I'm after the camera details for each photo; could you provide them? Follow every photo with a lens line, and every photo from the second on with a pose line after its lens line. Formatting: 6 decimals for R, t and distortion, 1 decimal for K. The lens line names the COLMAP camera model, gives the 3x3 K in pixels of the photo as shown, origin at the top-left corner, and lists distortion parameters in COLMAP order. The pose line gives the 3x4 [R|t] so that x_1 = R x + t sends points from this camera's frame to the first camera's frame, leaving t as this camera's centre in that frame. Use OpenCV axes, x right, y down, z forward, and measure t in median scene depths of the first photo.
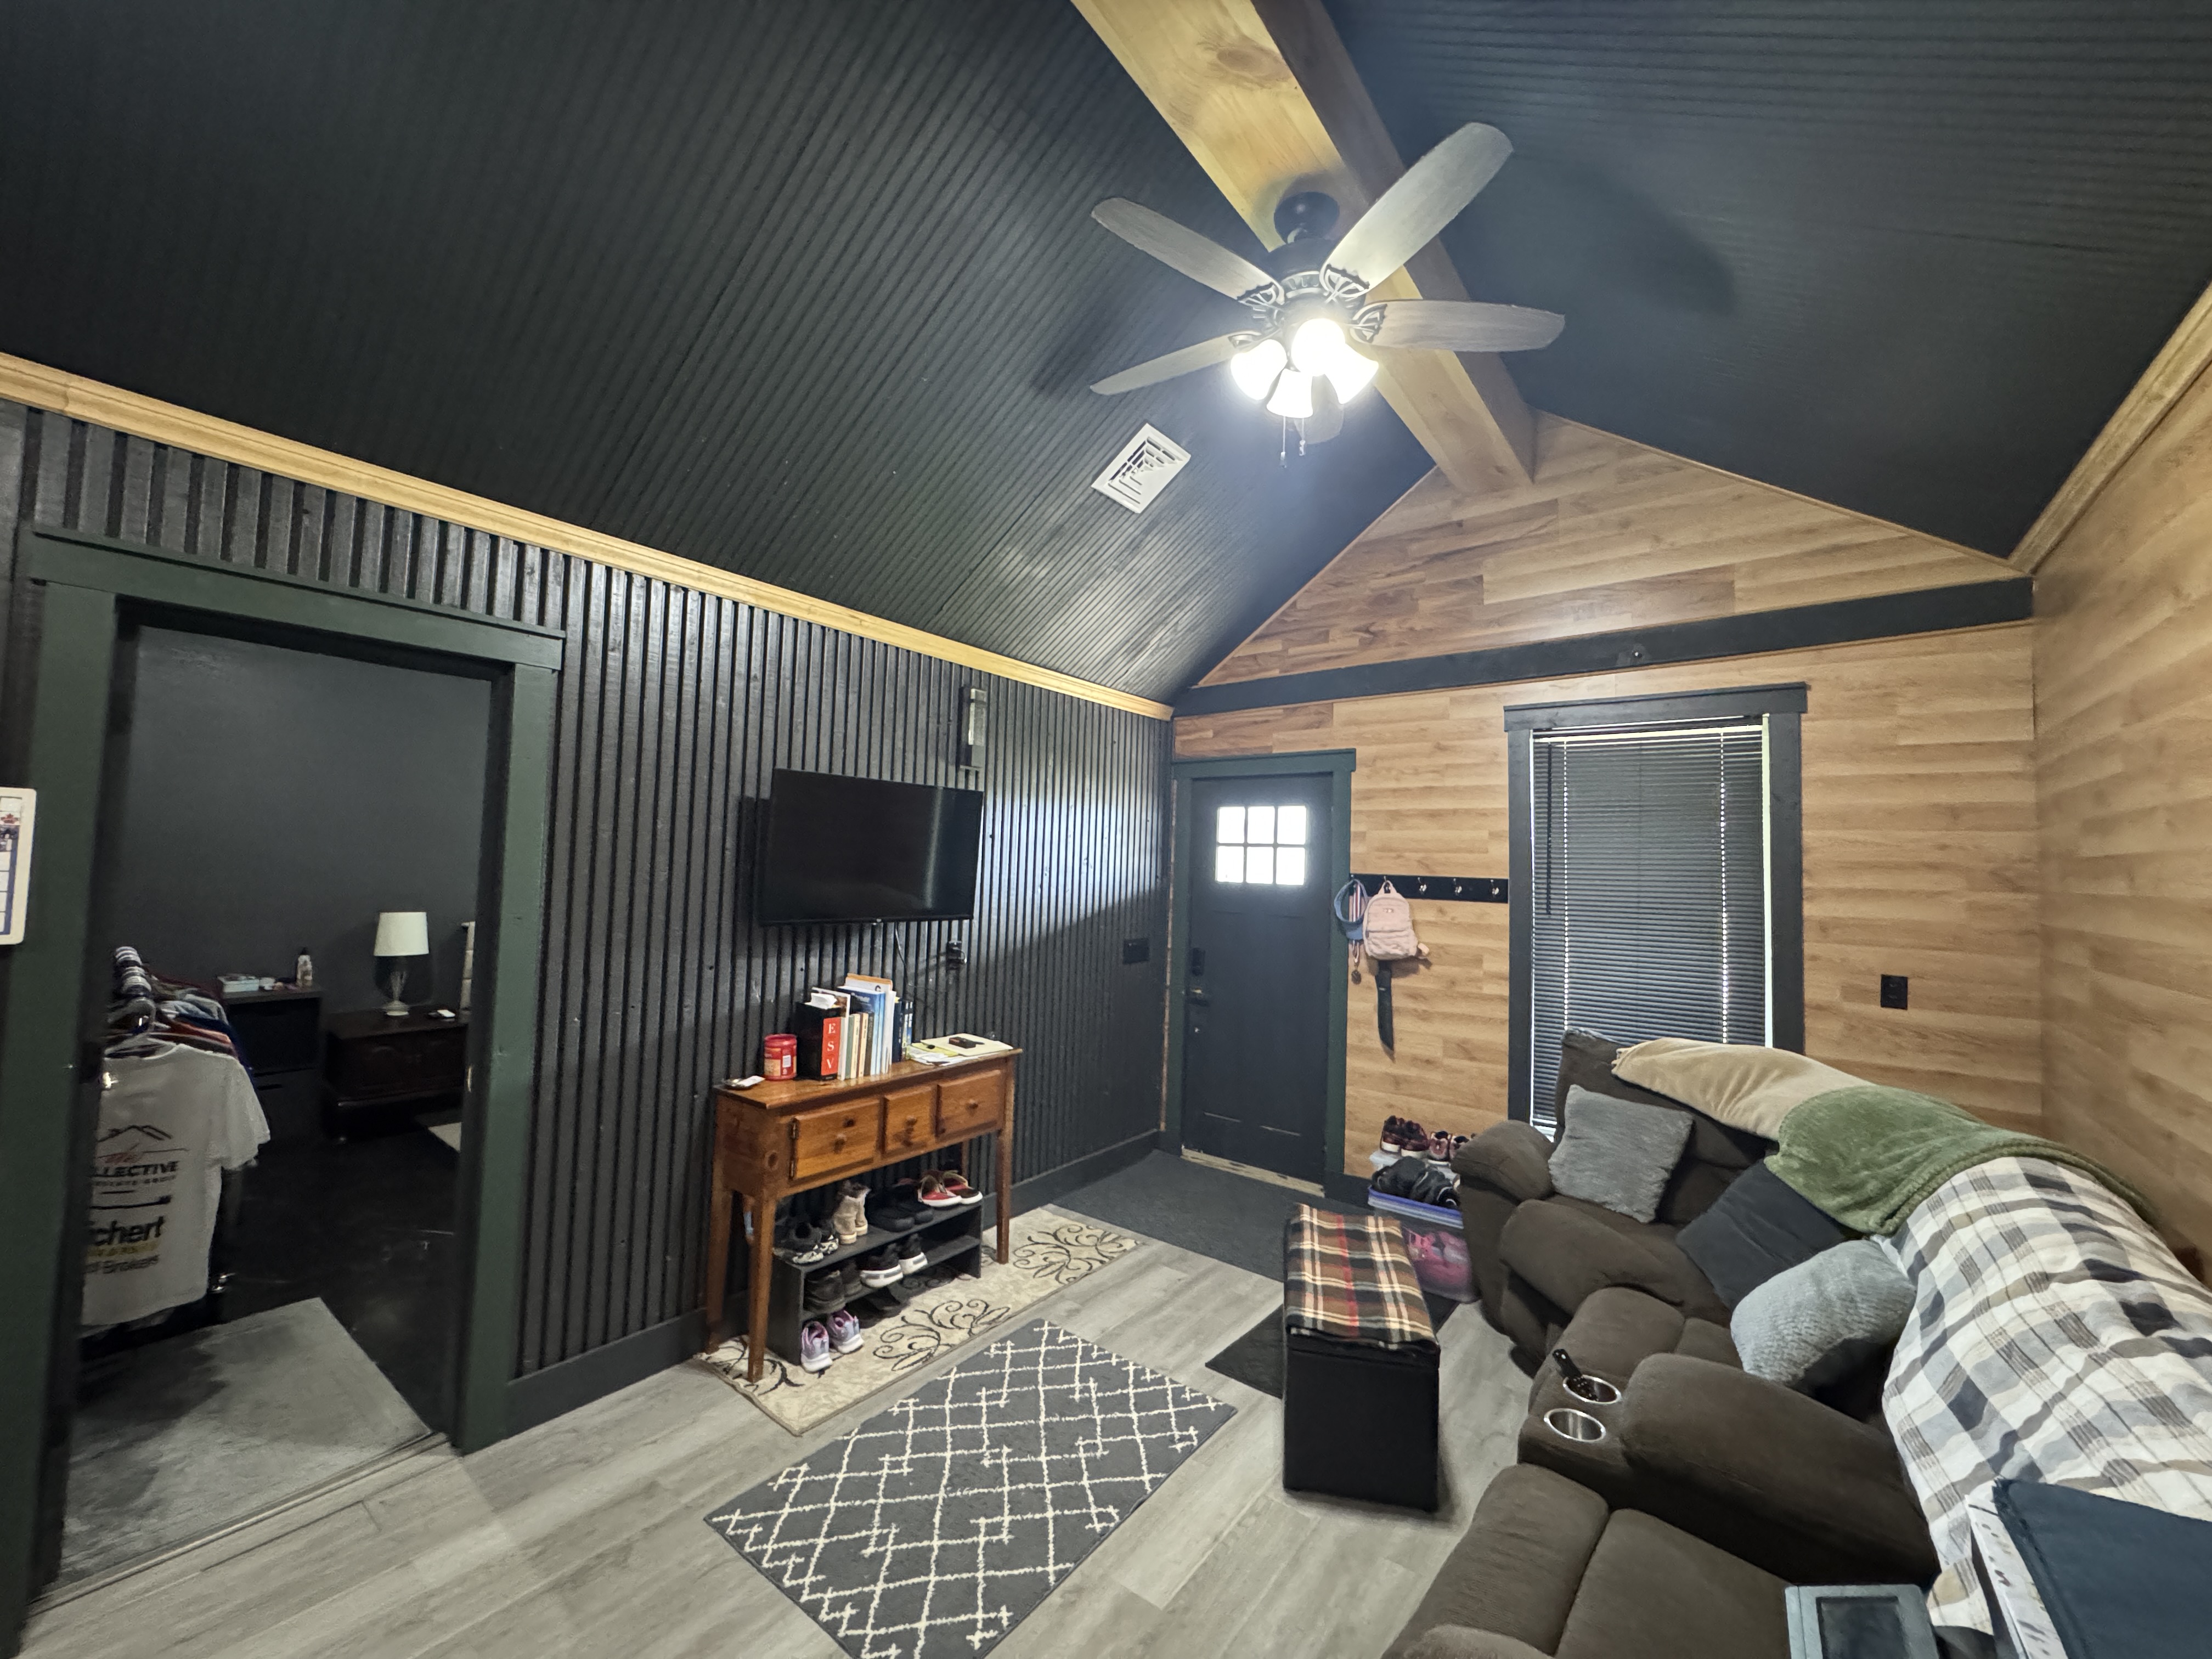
lens RADIAL K [[883.6, 0, 1106.5], [0, 883.6, 821.1], [0, 0, 1]] dist [0.000204, -0.000238]
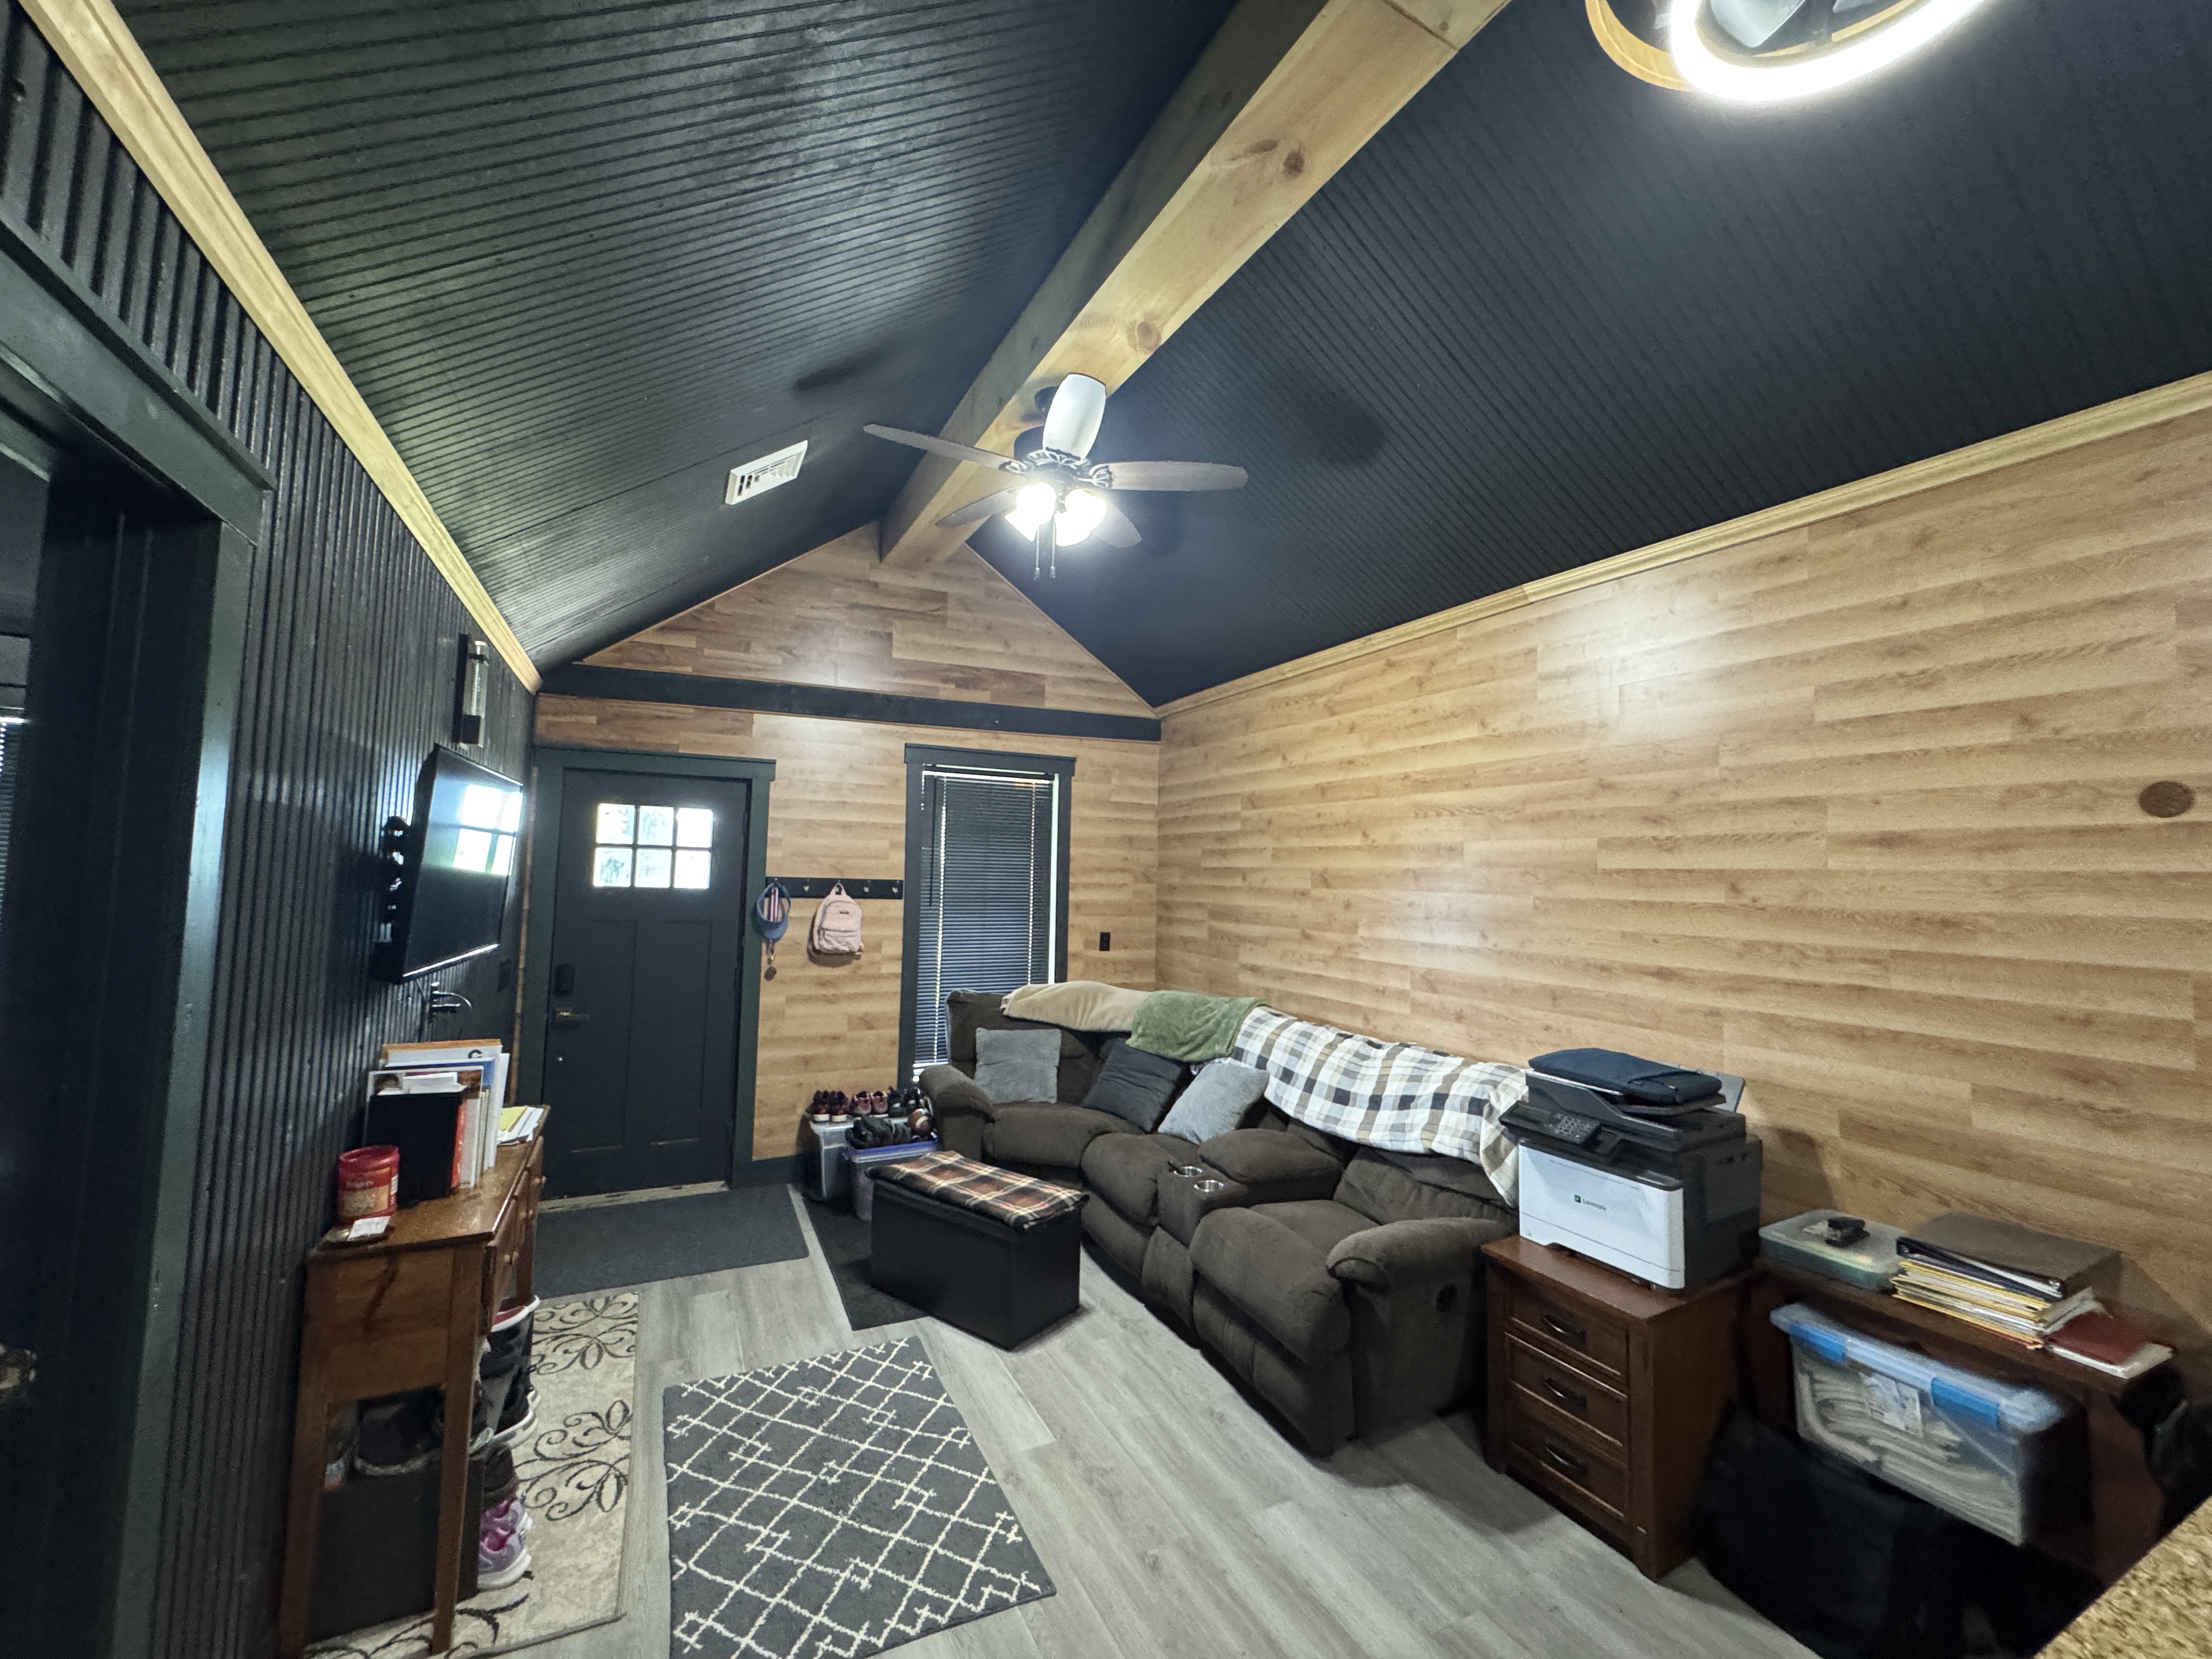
lens RADIAL K [[883.6, 0, 1106.5], [0, 883.6, 821.1], [0, 0, 1]] dist [0.000204, -0.000238]
pose [[0.443596, 0.038297, 0.895408, -0.671499], [-0.053974, 0.998415, -0.015964, -0.017193], [-0.894600, -0.041247, 0.444960, 0.220854]]
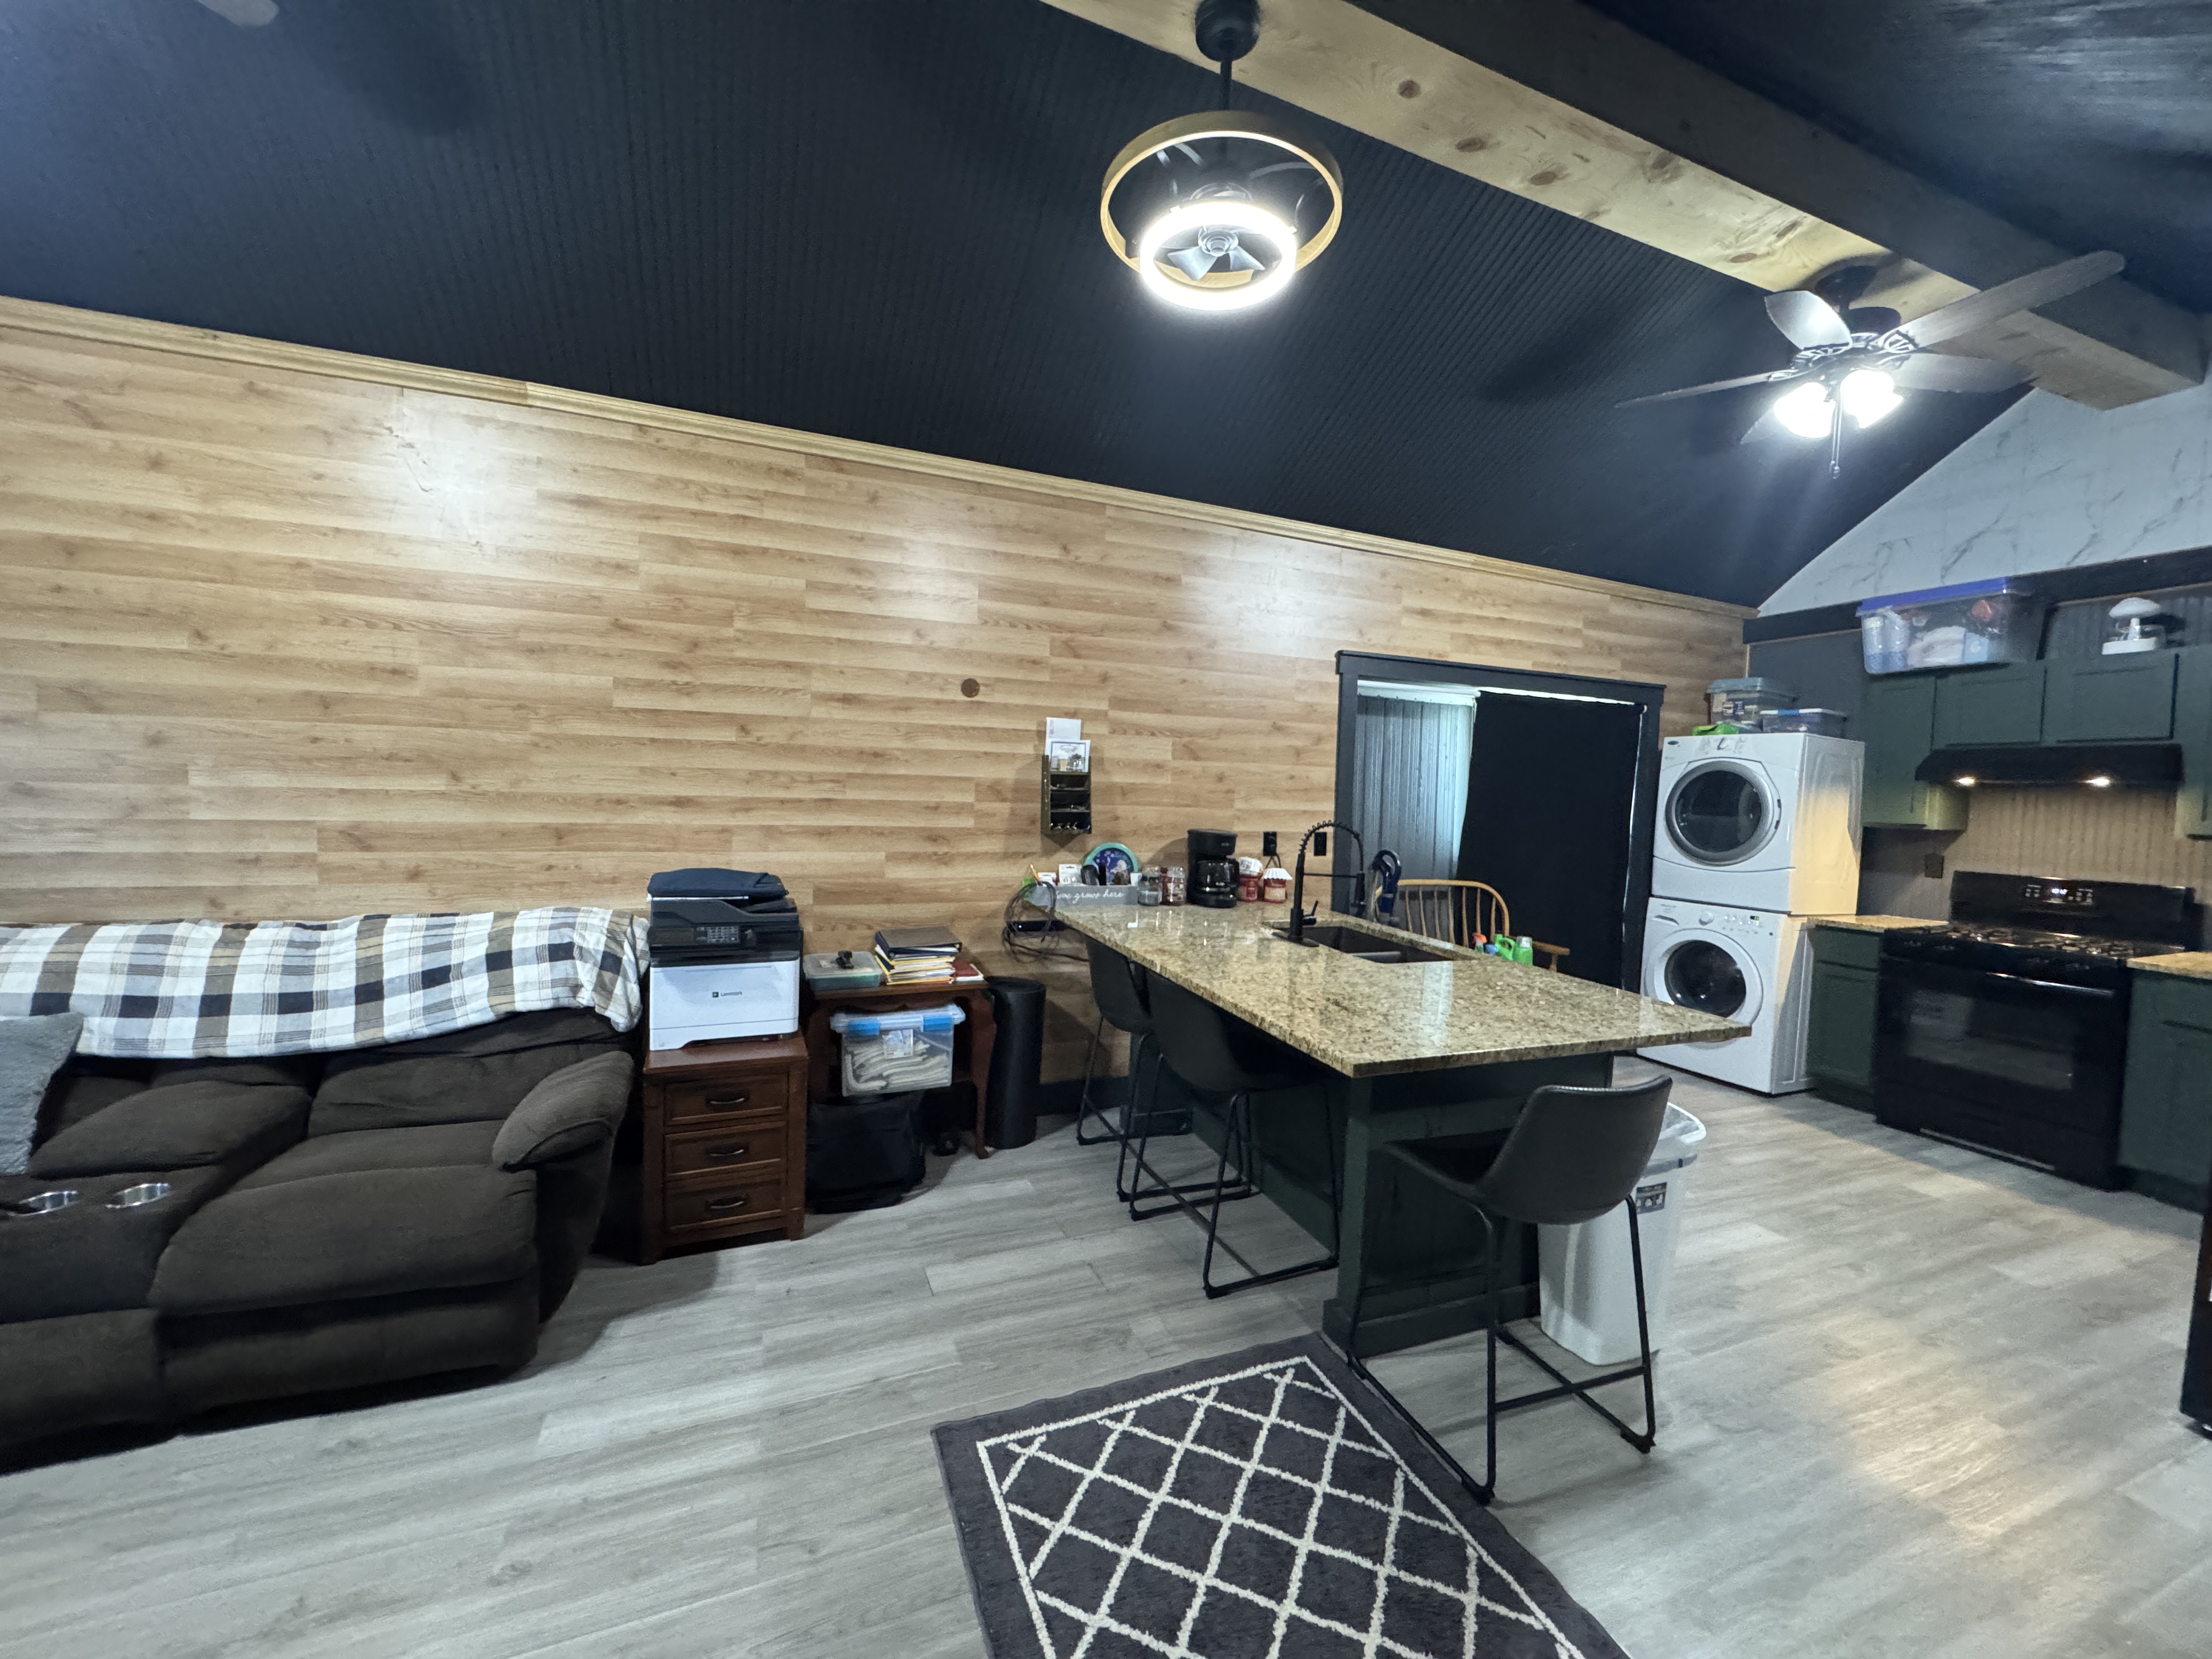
lens RADIAL K [[883.6, 0, 1106.5], [0, 883.6, 821.1], [0, 0, 1]] dist [0.000204, -0.000238]
pose [[-0.853485, -0.082567, 0.514534, -0.566320], [-0.081134, 0.996382, 0.025307, 0.047755], [-0.514762, -0.020147, -0.857096, 0.727579]]
